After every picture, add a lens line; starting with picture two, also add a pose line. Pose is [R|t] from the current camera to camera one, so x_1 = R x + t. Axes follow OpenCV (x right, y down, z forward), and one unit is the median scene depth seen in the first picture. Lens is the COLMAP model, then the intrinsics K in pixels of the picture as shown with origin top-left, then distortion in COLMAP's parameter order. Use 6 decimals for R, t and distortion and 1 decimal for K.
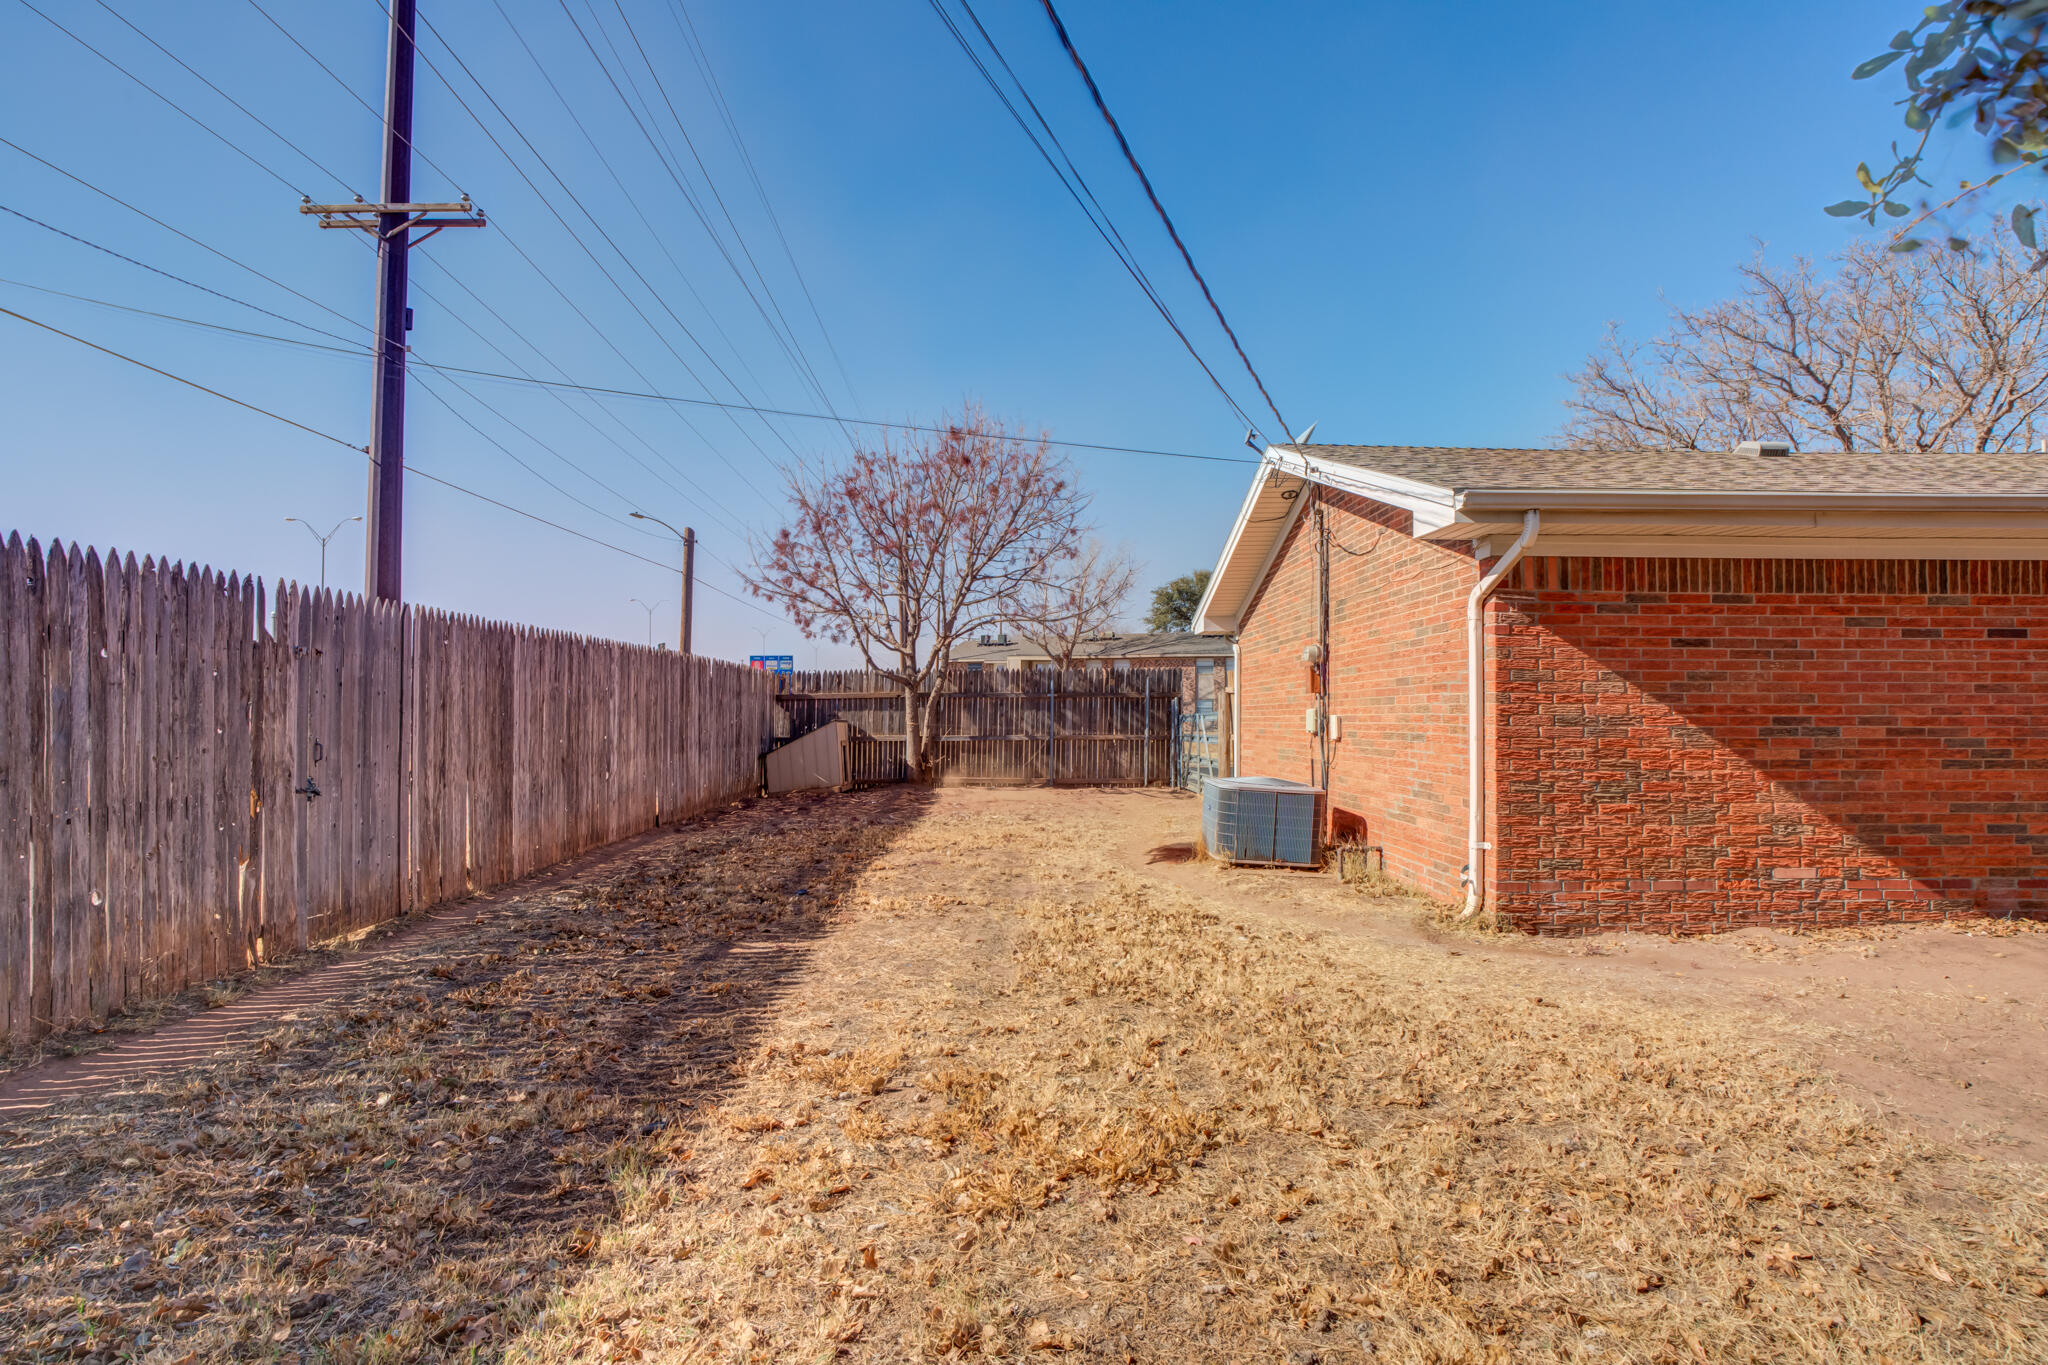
lens RADIAL K [[1013.5, 0, 1026.3], [0, 1013.5, 705.0], [0, 0, 1]] dist [-0.068396, 0.025591]
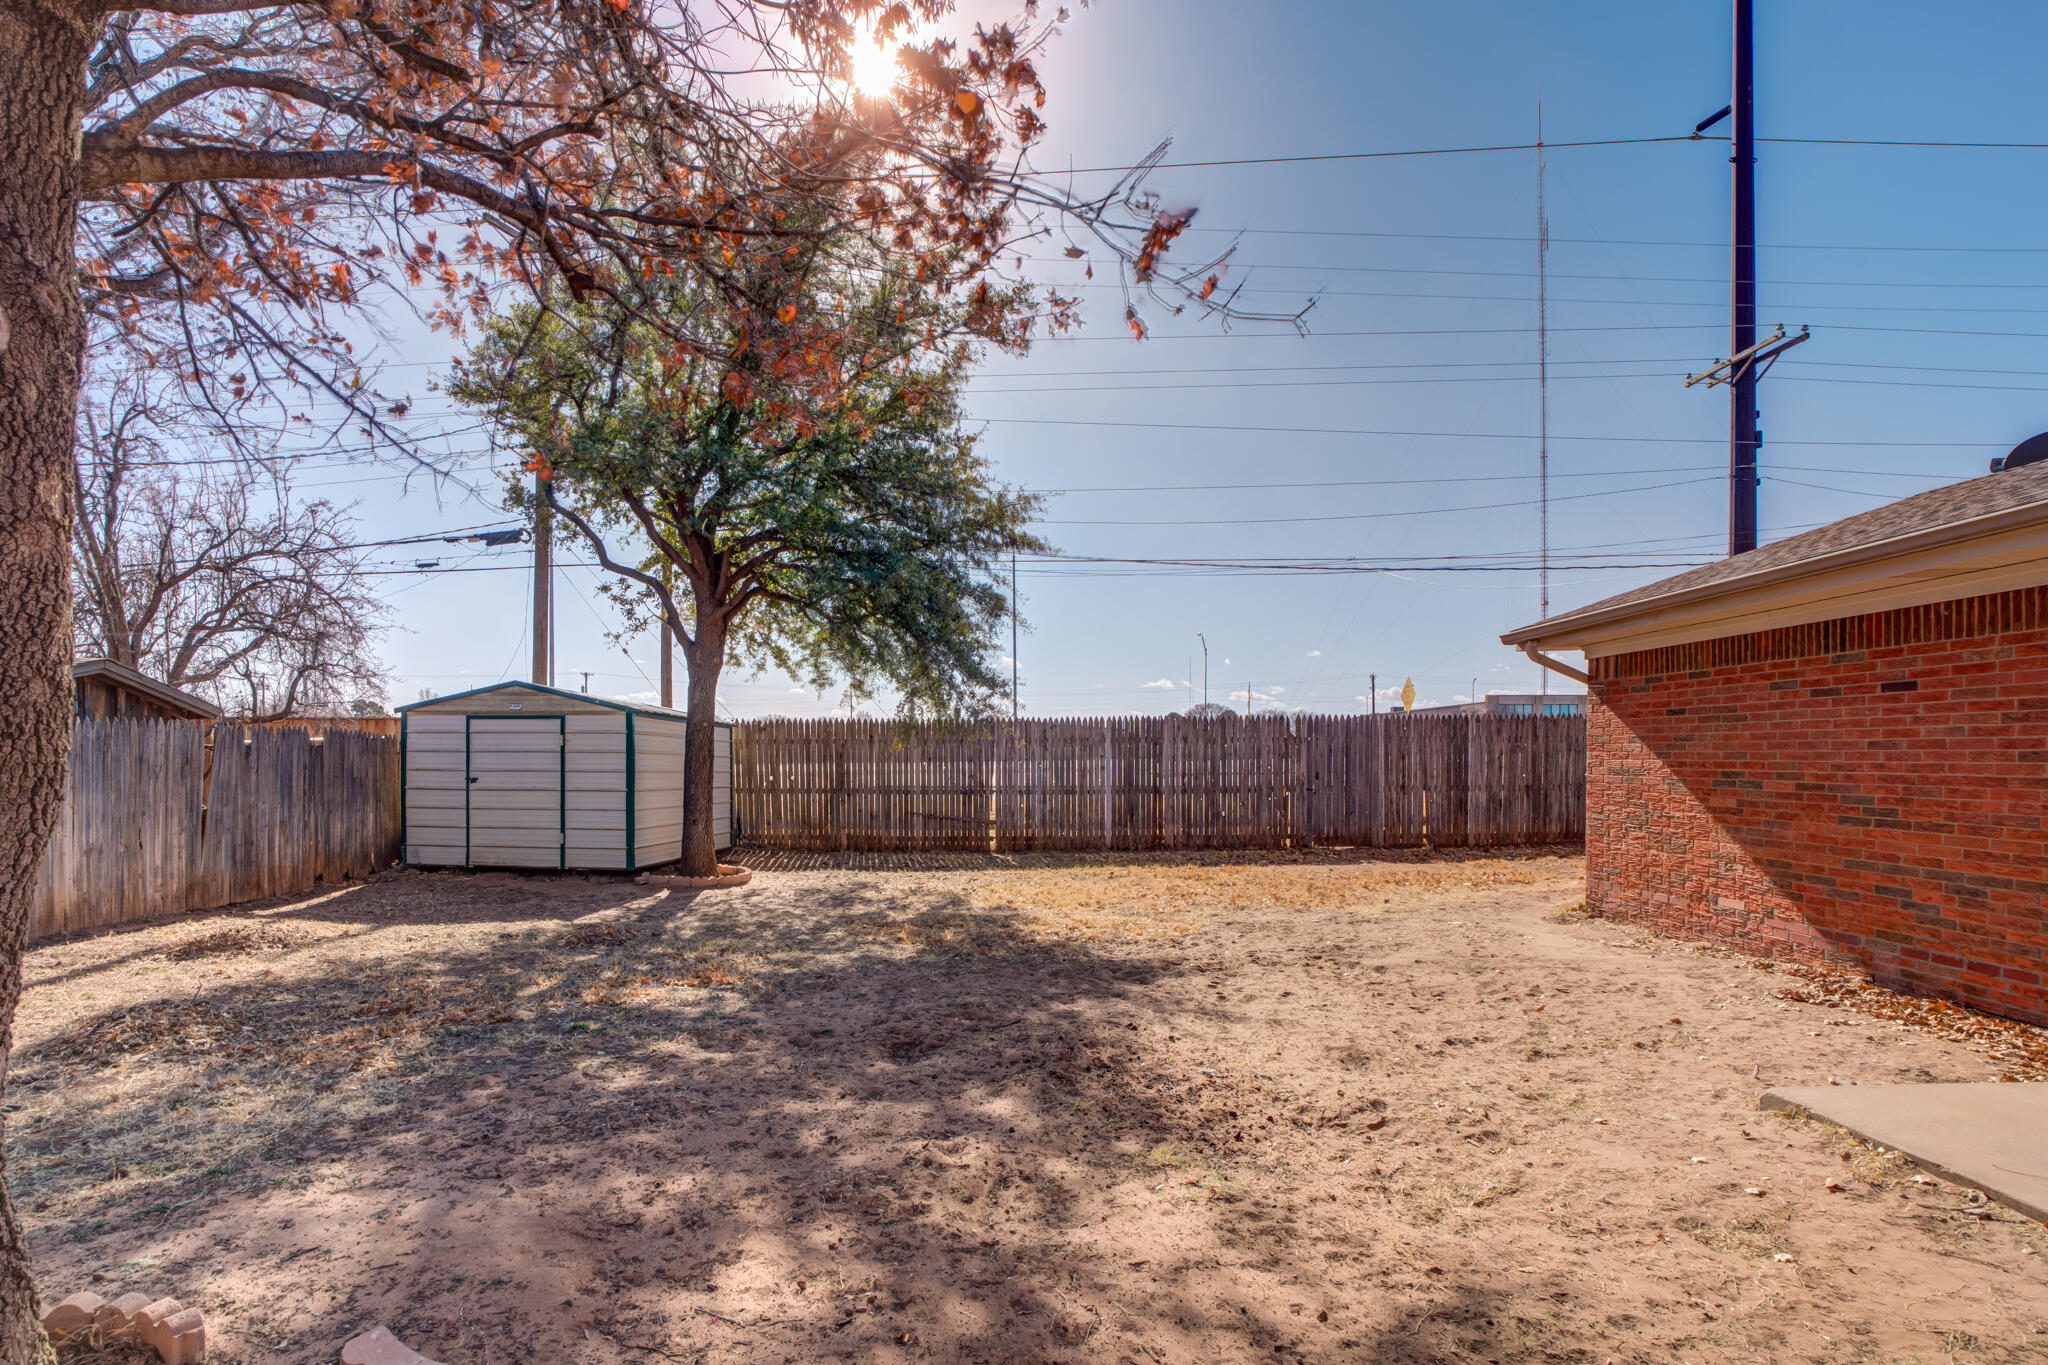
lens RADIAL K [[990.1, 0, 1023.4], [0, 990.1, 671.8], [0, 0, 1]] dist [-0.007719, 0.014882]
pose [[0.028967, -0.085463, -0.995920, 1.965766], [0.012589, 0.996290, -0.085129, -0.016374], [0.999501, -0.010071, 0.029935, 0.110808]]
